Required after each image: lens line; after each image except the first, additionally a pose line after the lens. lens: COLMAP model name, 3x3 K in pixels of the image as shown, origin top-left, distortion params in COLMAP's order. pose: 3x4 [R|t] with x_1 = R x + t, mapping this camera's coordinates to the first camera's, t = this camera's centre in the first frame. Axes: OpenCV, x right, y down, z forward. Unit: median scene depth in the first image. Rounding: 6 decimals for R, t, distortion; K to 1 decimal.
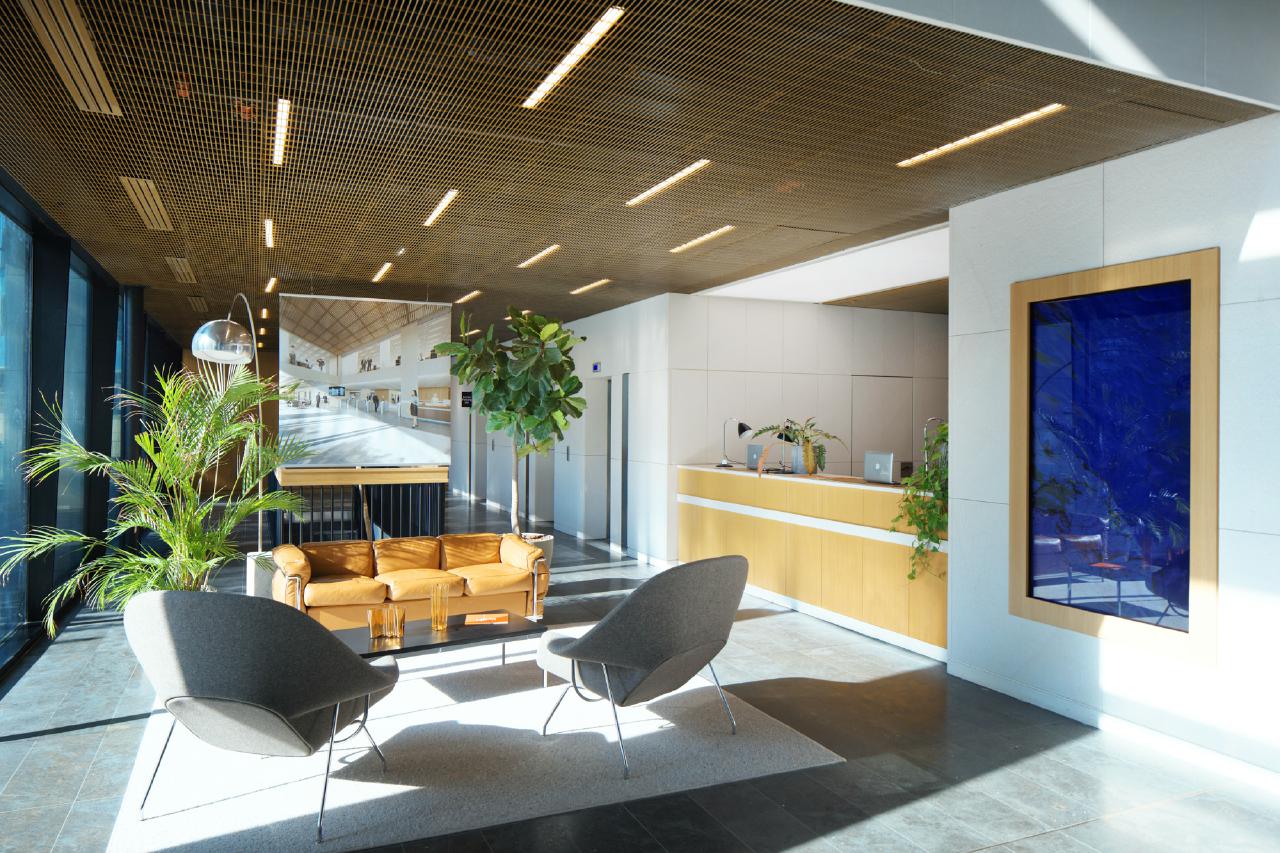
lens RADIAL K [[870.5, 0, 640.9], [0, 870.5, 397.4], [0, 0, 1]] dist [-0.003595, -0.004132]
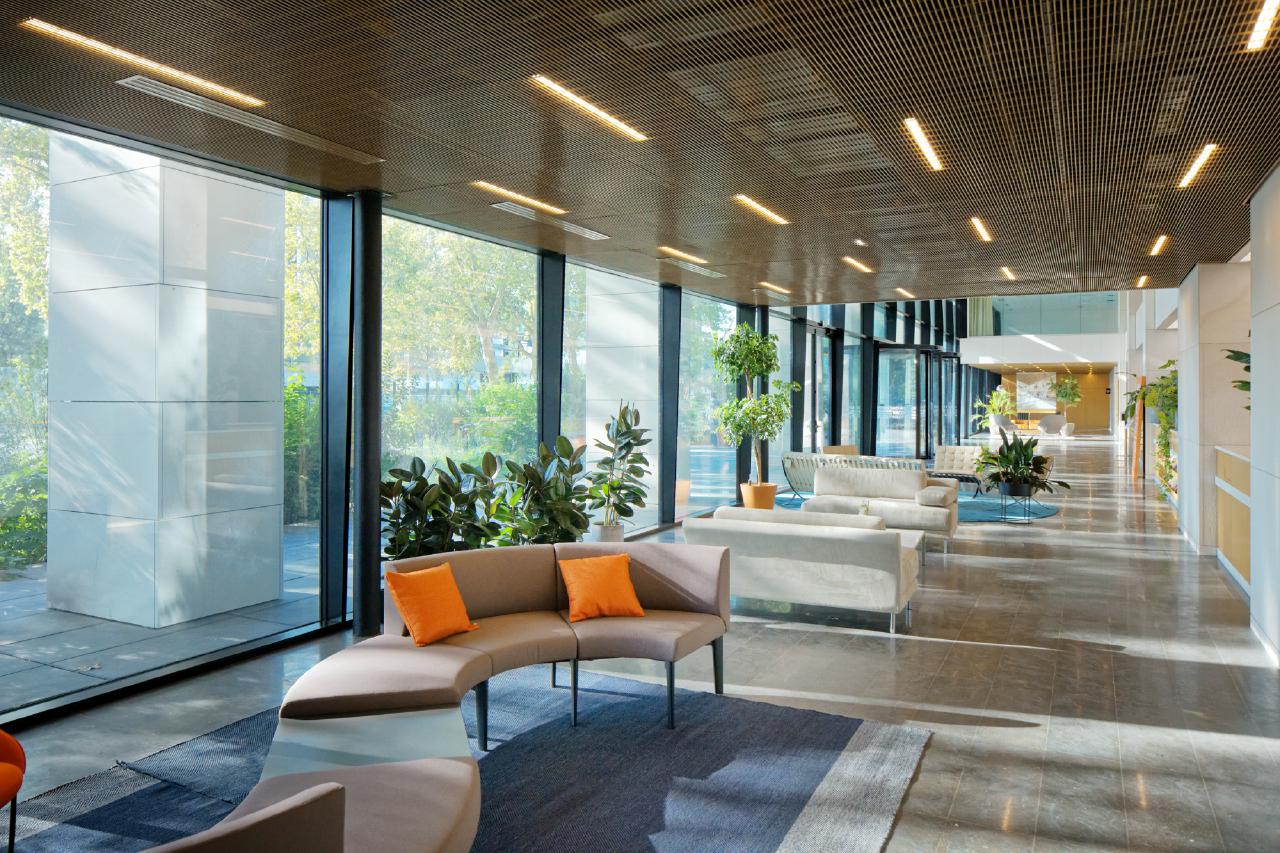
lens RADIAL K [[870.5, 0, 640.9], [0, 870.5, 397.4], [0, 0, 1]] dist [-0.003595, -0.004132]
pose [[0.618212, -0.004663, -0.785997, 1.985979], [0.020267, 0.999744, 0.010010, -0.070046], [0.785750, -0.022118, 0.618149, -3.443718]]
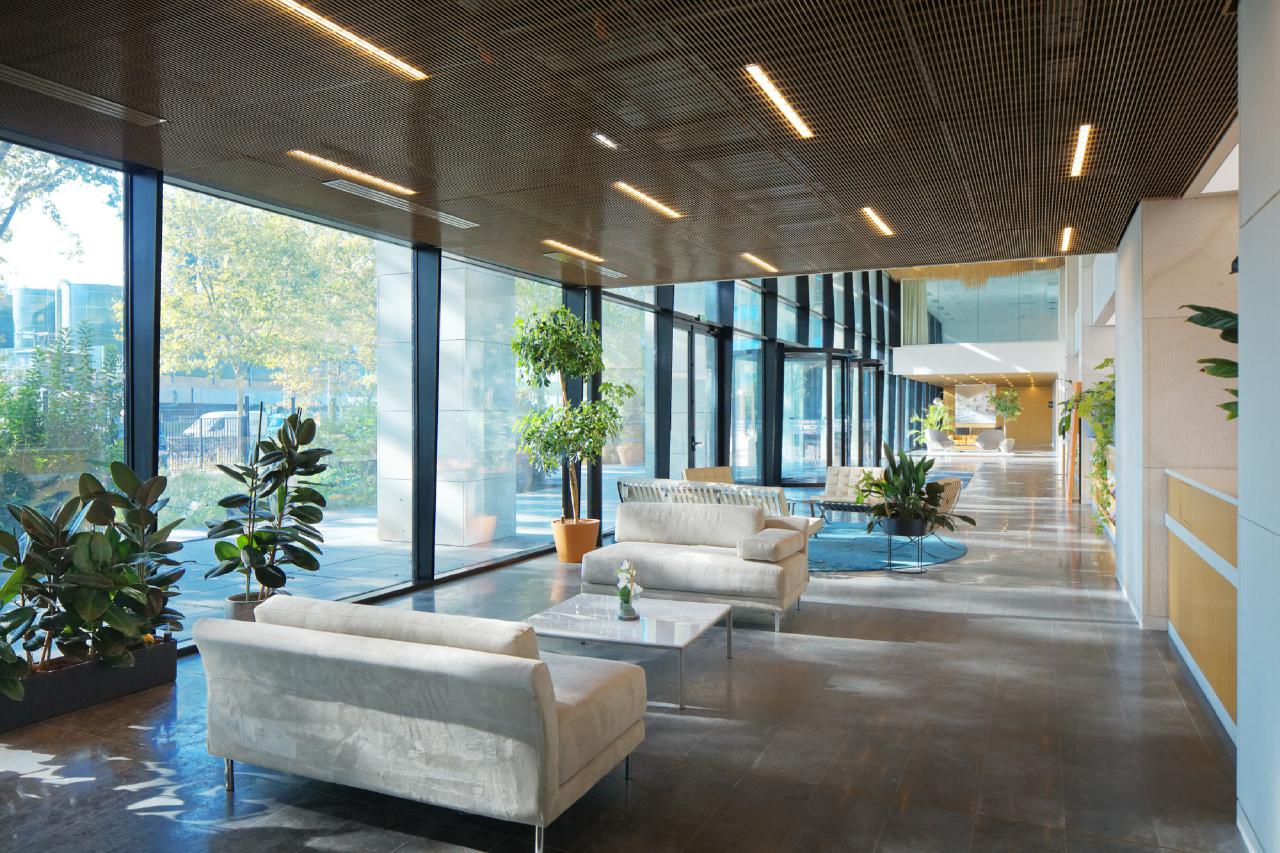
lens RADIAL K [[890.7, 0, 646.7], [0, 890.7, 422.1], [0, 0, 1]] dist [-0.005087, -0.000897]
pose [[0.666024, -0.000482, -0.745930, 1.874978], [0.023035, 0.999536, 0.019922, -0.053559], [0.745575, -0.030450, 0.665726, -3.123276]]
